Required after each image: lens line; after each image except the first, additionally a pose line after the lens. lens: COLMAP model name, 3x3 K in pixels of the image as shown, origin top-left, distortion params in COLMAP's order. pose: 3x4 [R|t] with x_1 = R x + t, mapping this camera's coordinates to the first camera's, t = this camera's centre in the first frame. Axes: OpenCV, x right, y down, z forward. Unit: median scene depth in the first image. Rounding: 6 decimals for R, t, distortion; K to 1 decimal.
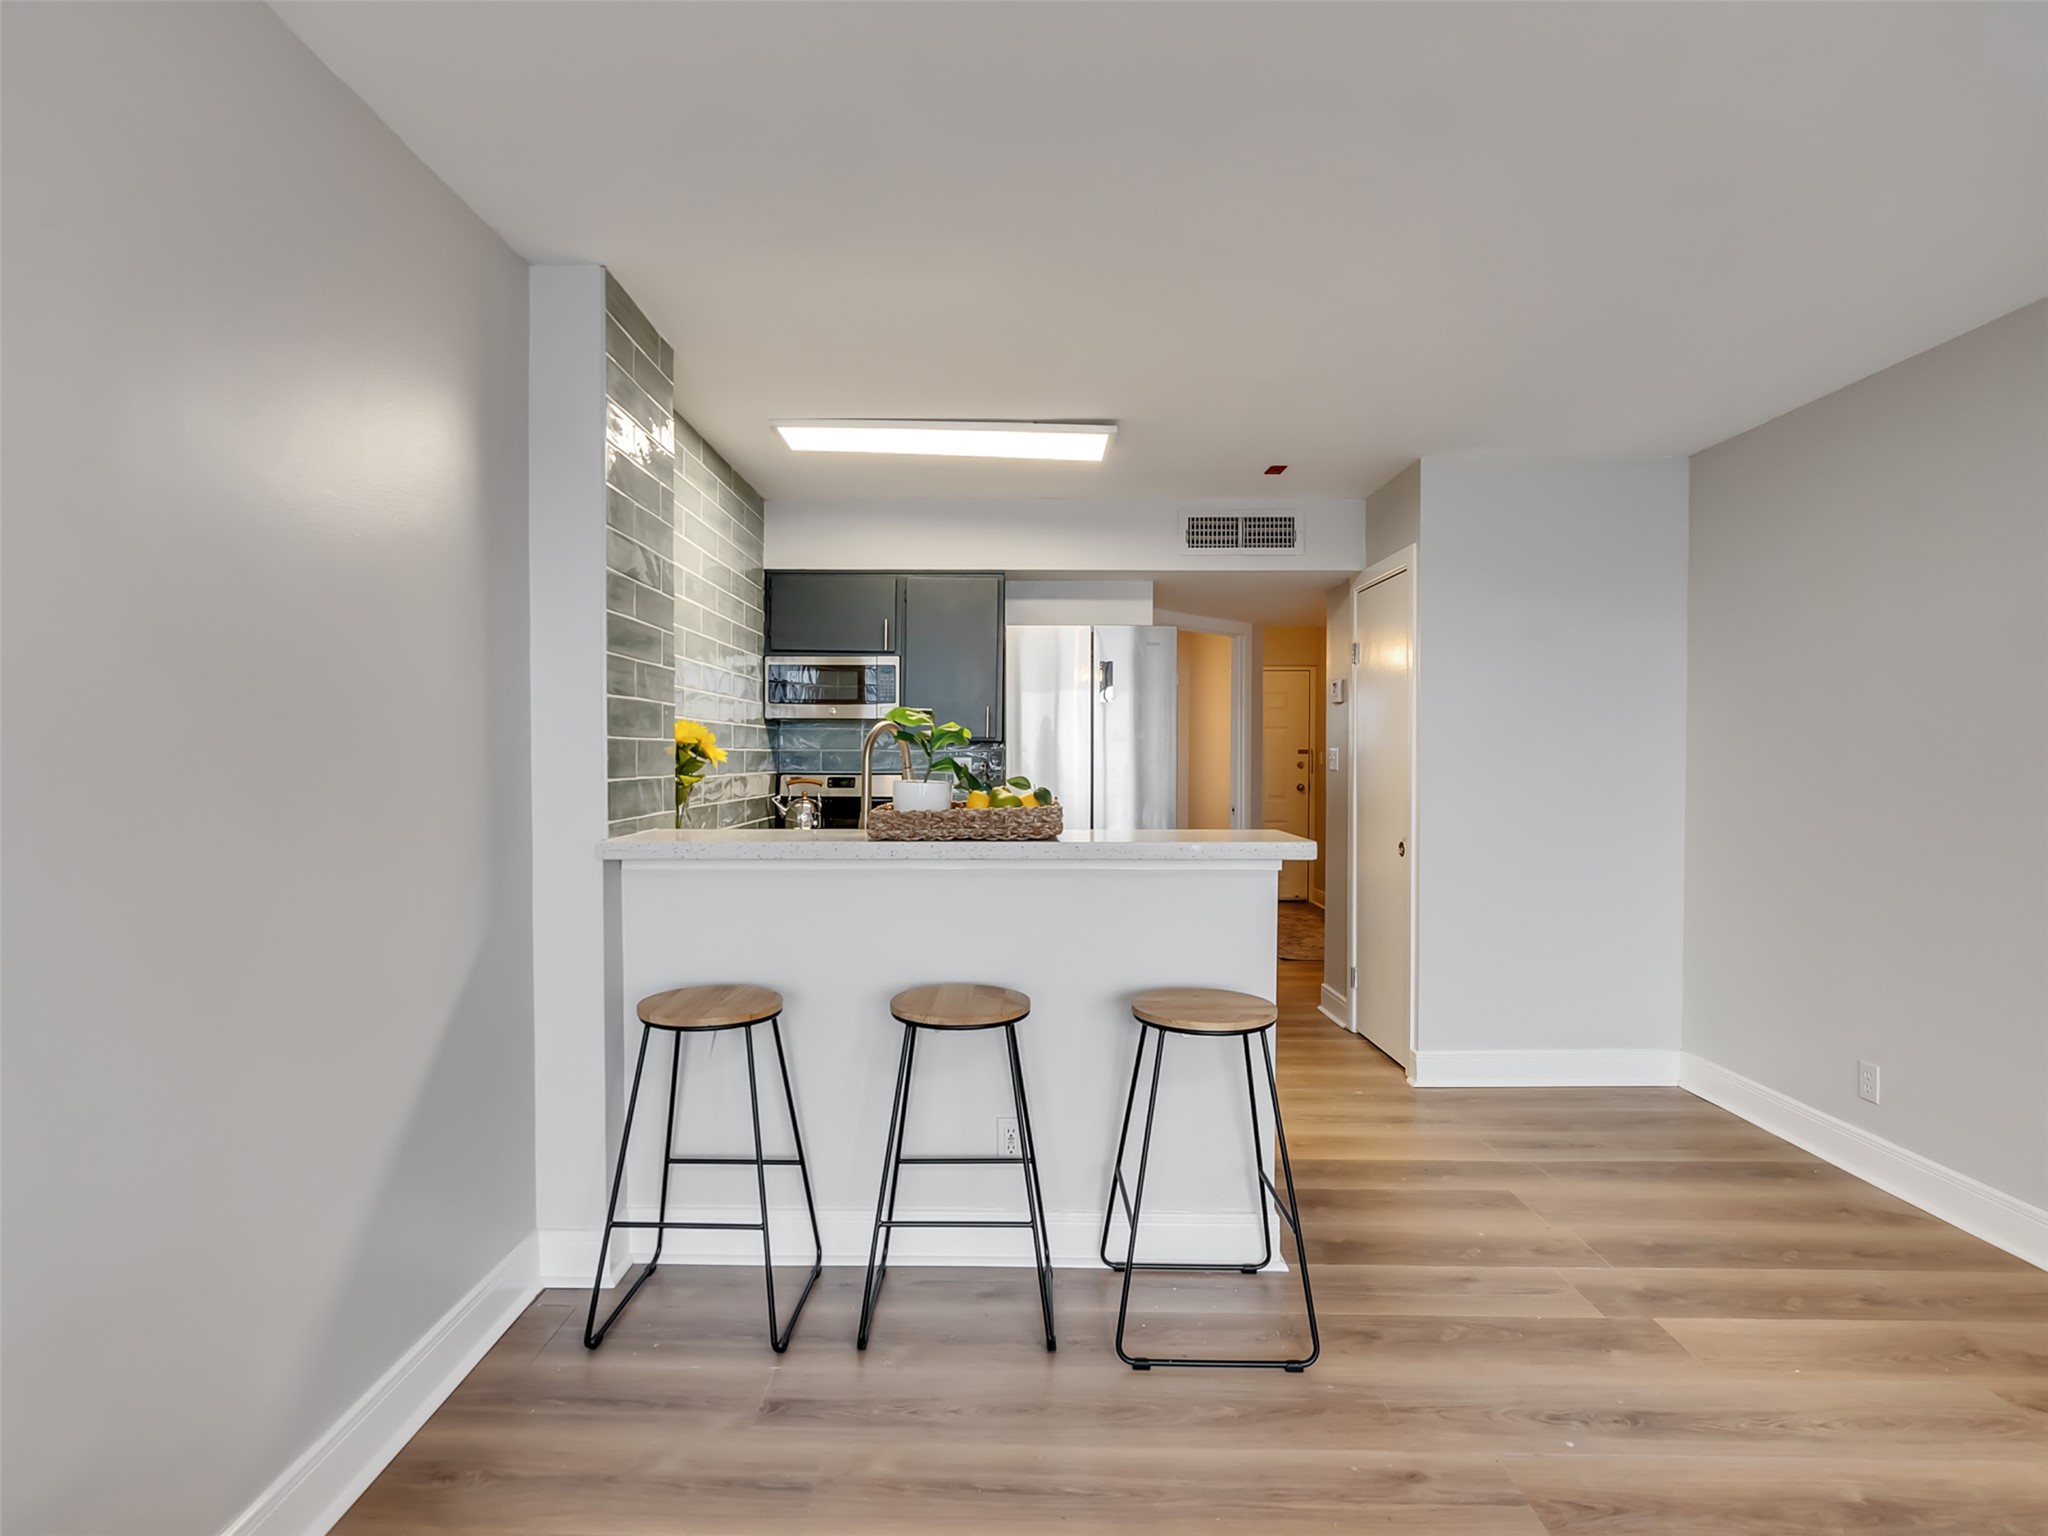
lens RADIAL K [[1037.3, 0, 1003.8], [0, 1037.3, 766.9], [0, 0, 1]] dist [-0.006209, 0.004273]
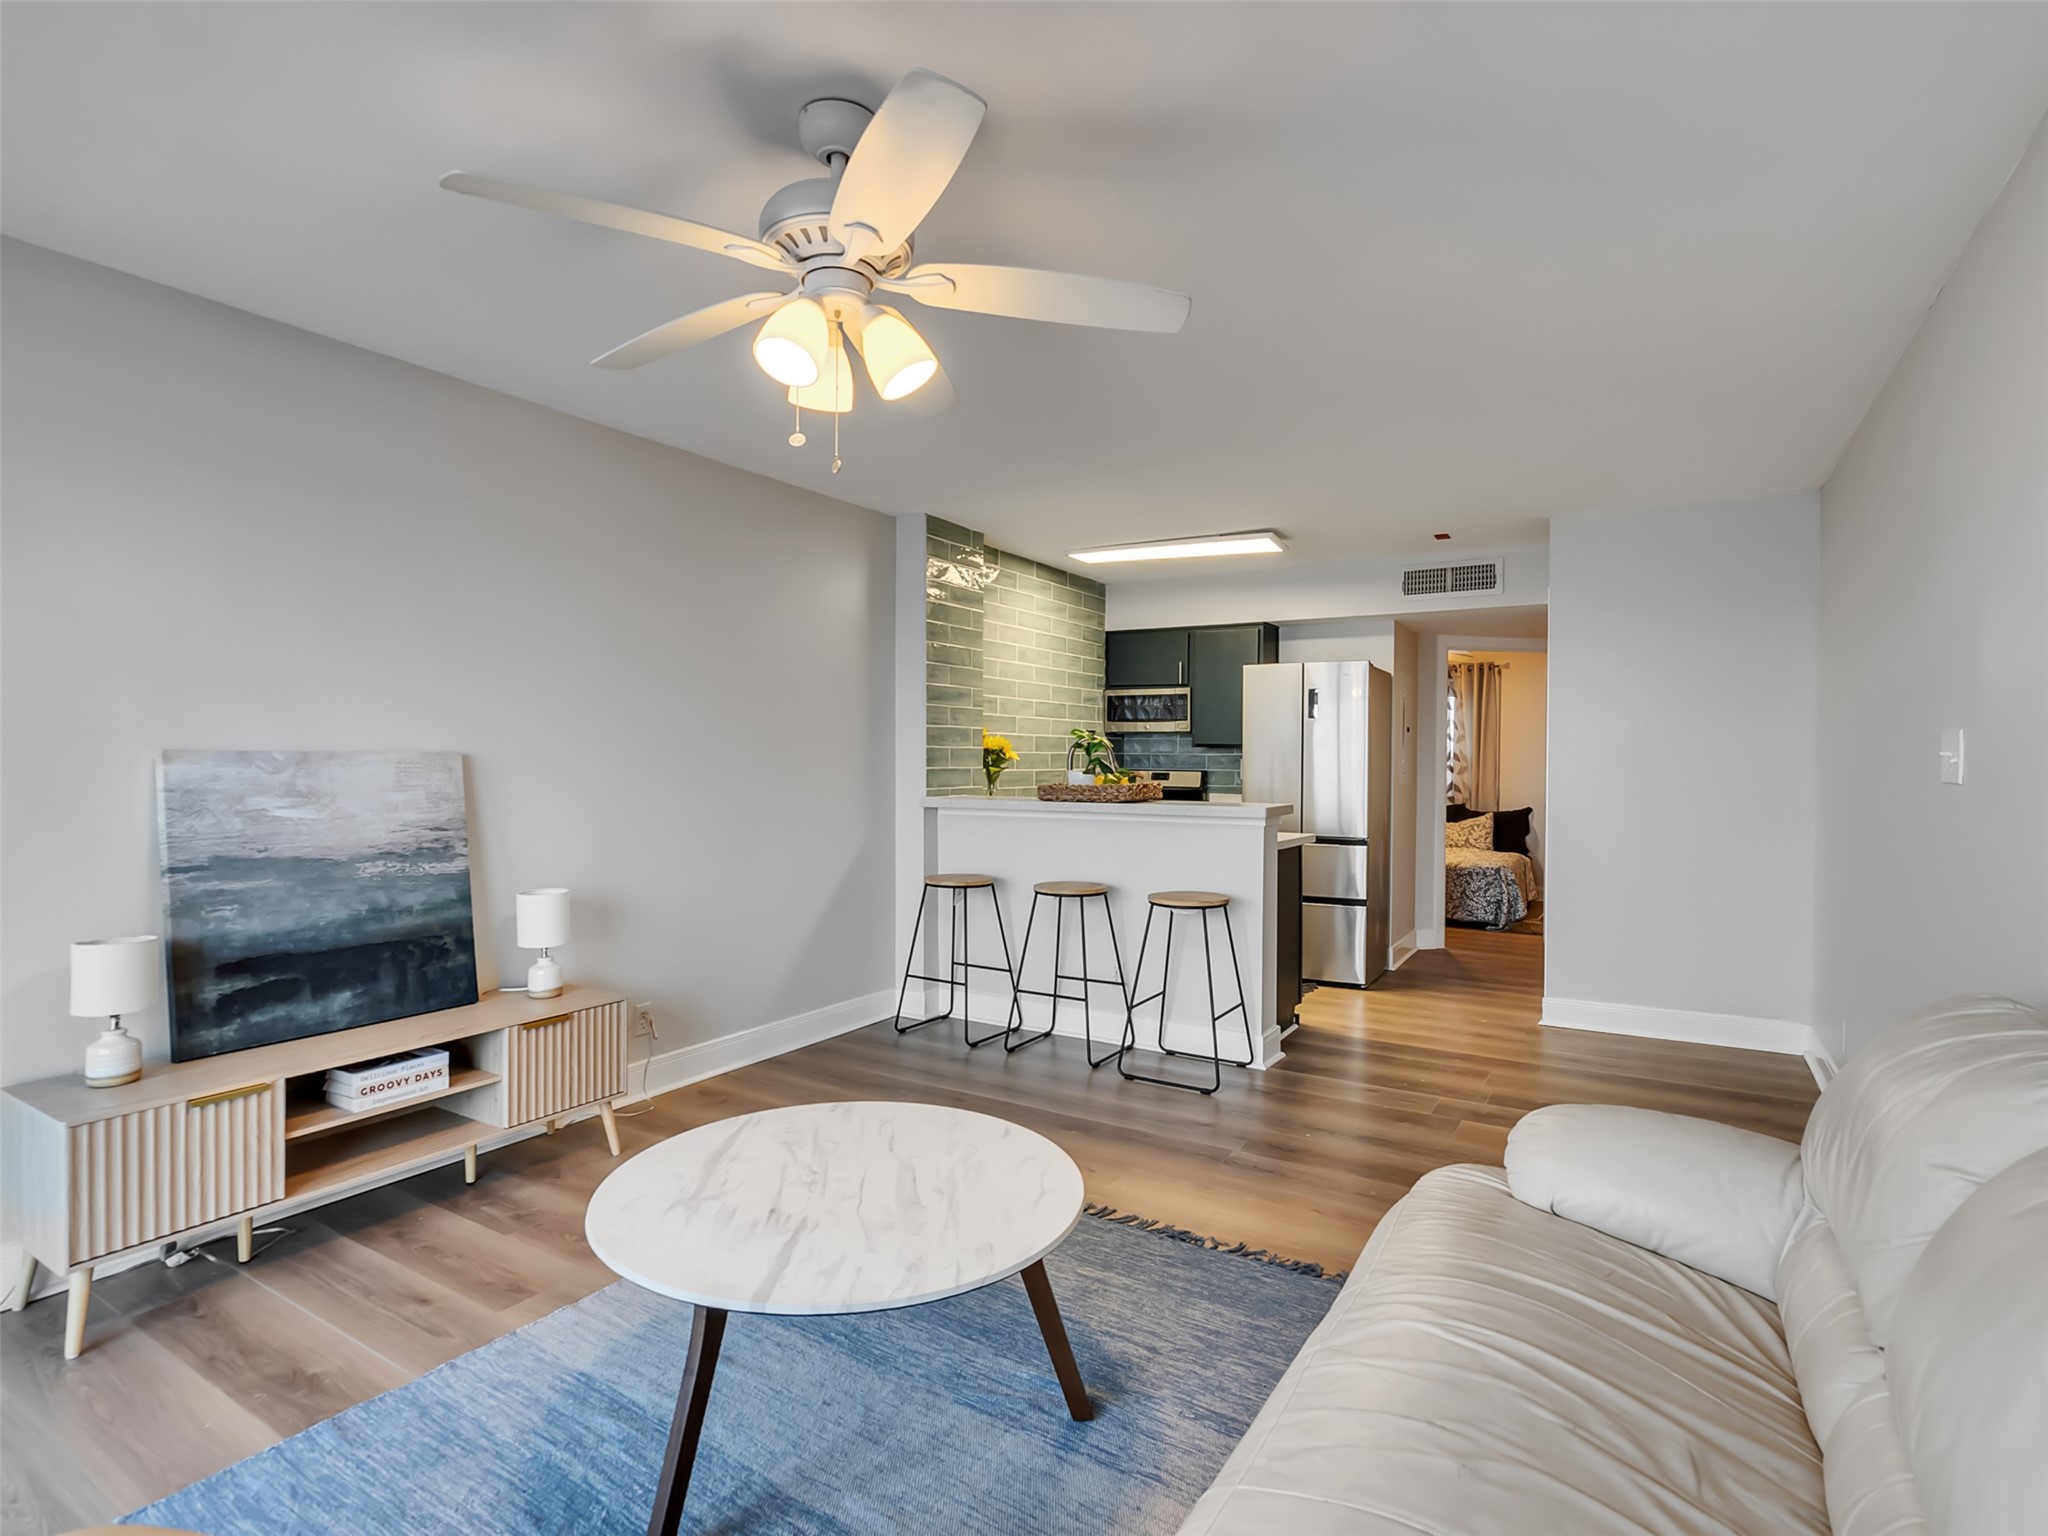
lens RADIAL K [[1037.3, 0, 1012.7], [0, 1037.3, 757.1], [0, 0, 1]] dist [-0.006209, 0.004273]
pose [[0.858631, 0.002209, -0.512589, 0.666916], [-0.009895, 0.999876, -0.012266, 0.012621], [0.512498, 0.015604, 0.858547, -0.538446]]
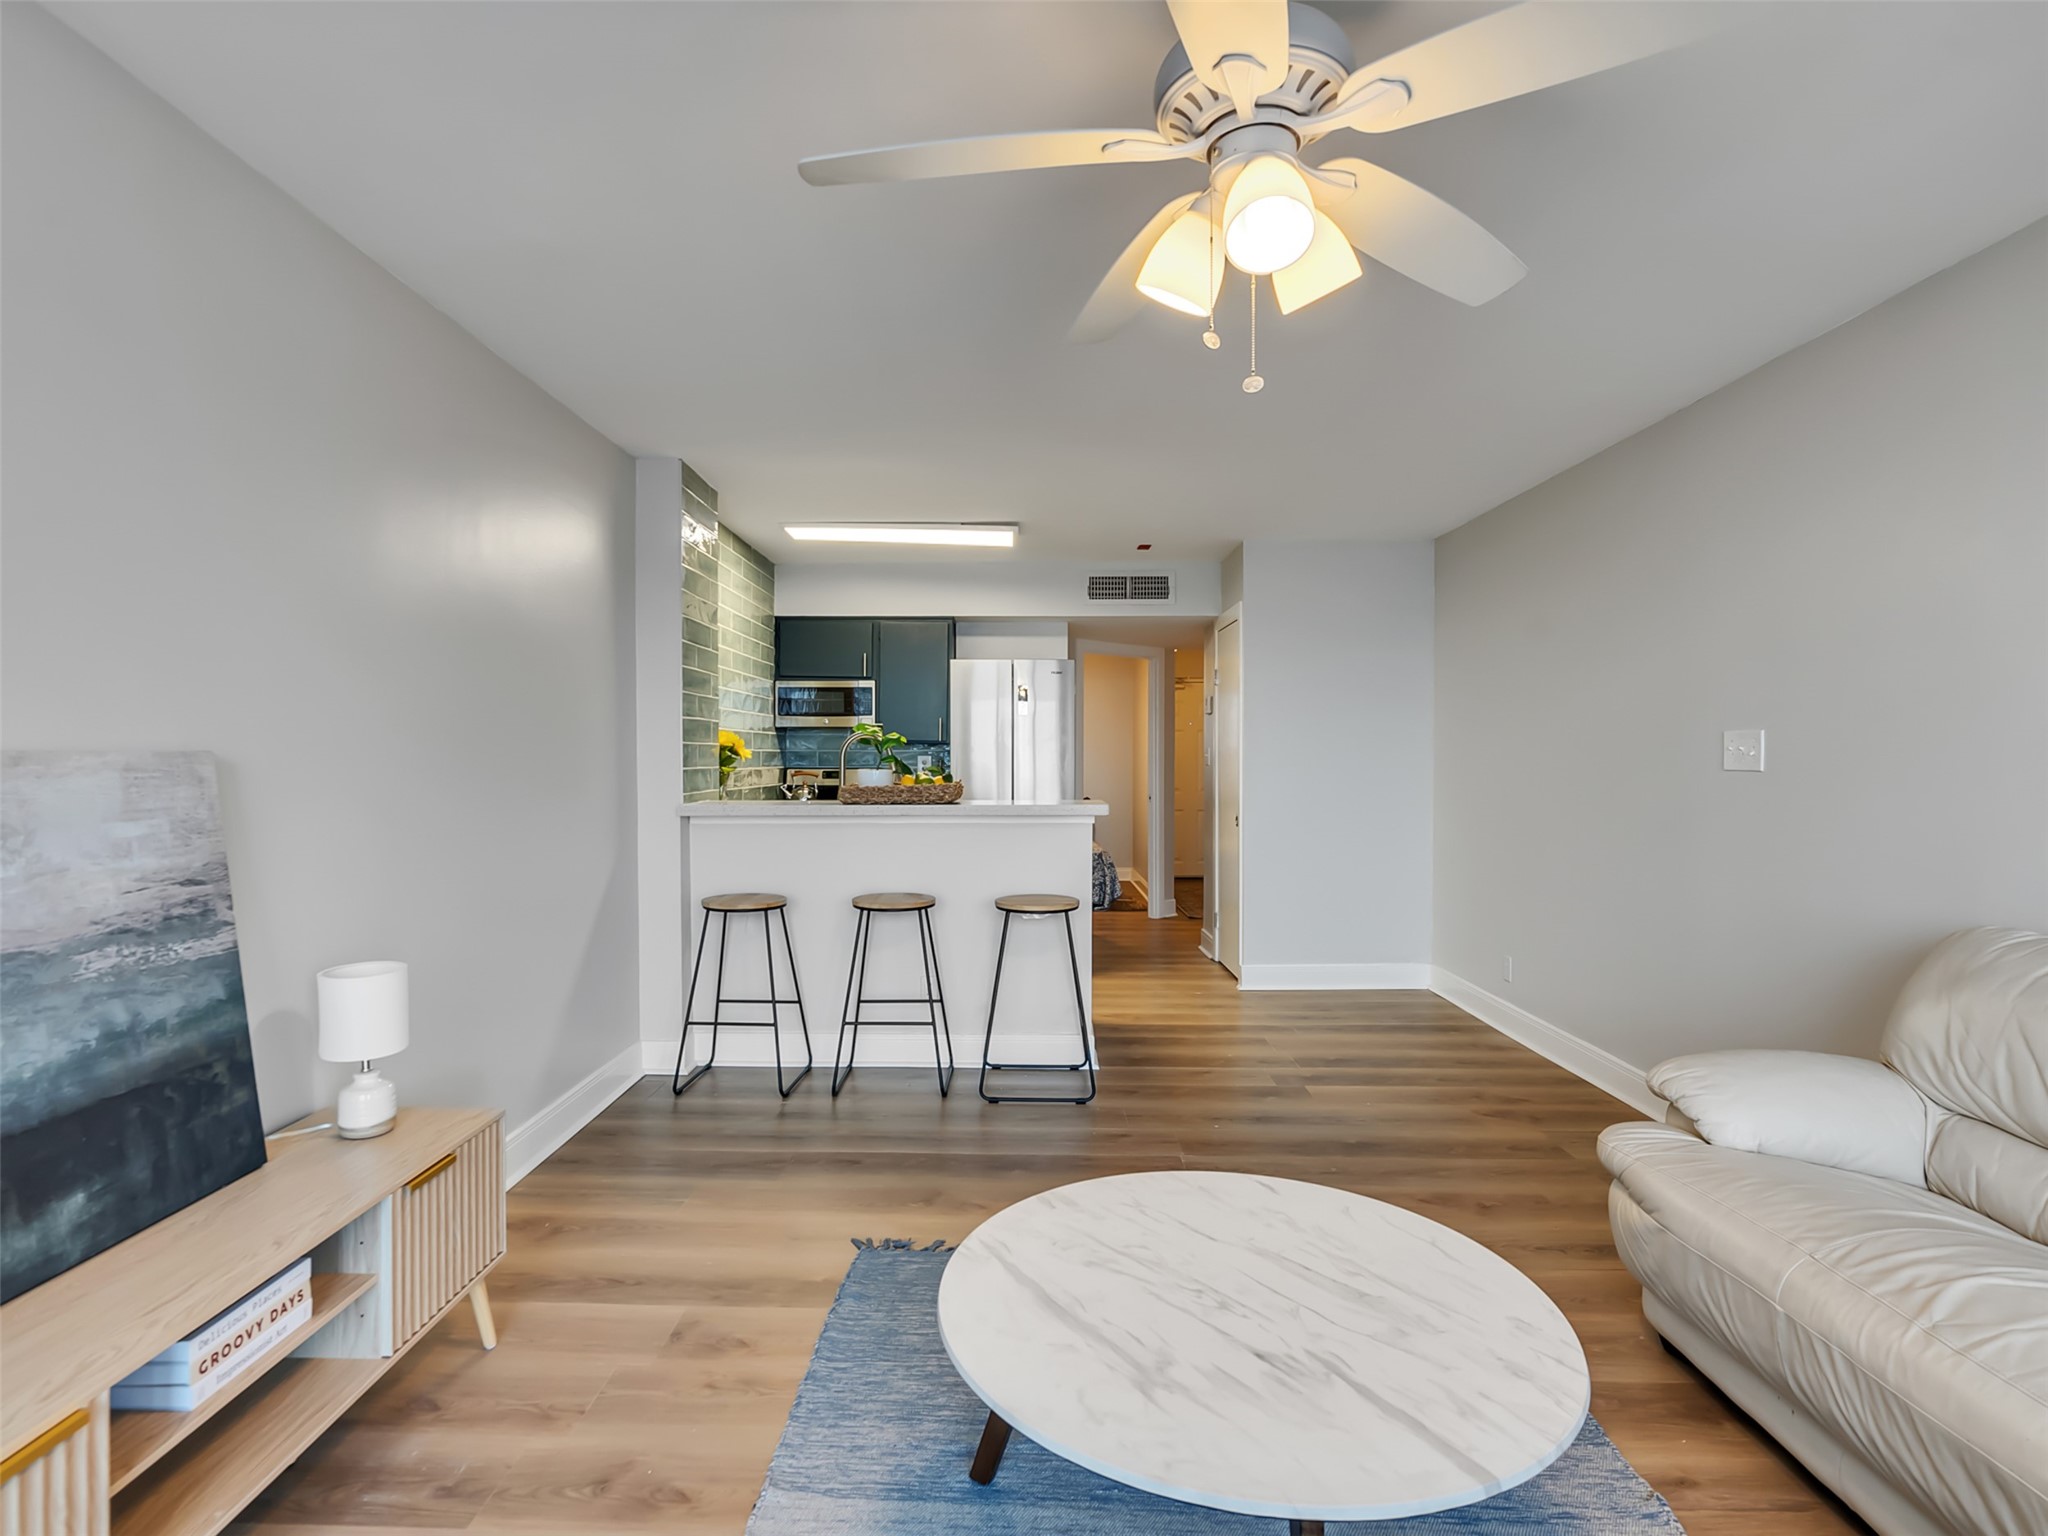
lens RADIAL K [[1037.3, 0, 1002.9], [0, 1037.3, 754.9], [0, 0, 1]] dist [-0.006209, 0.004273]
pose [[0.999978, -0.002694, -0.006050, 0.116762], [0.002616, 0.999915, -0.012787, 0.011690], [0.006084, 0.012771, 0.999900, -0.548269]]
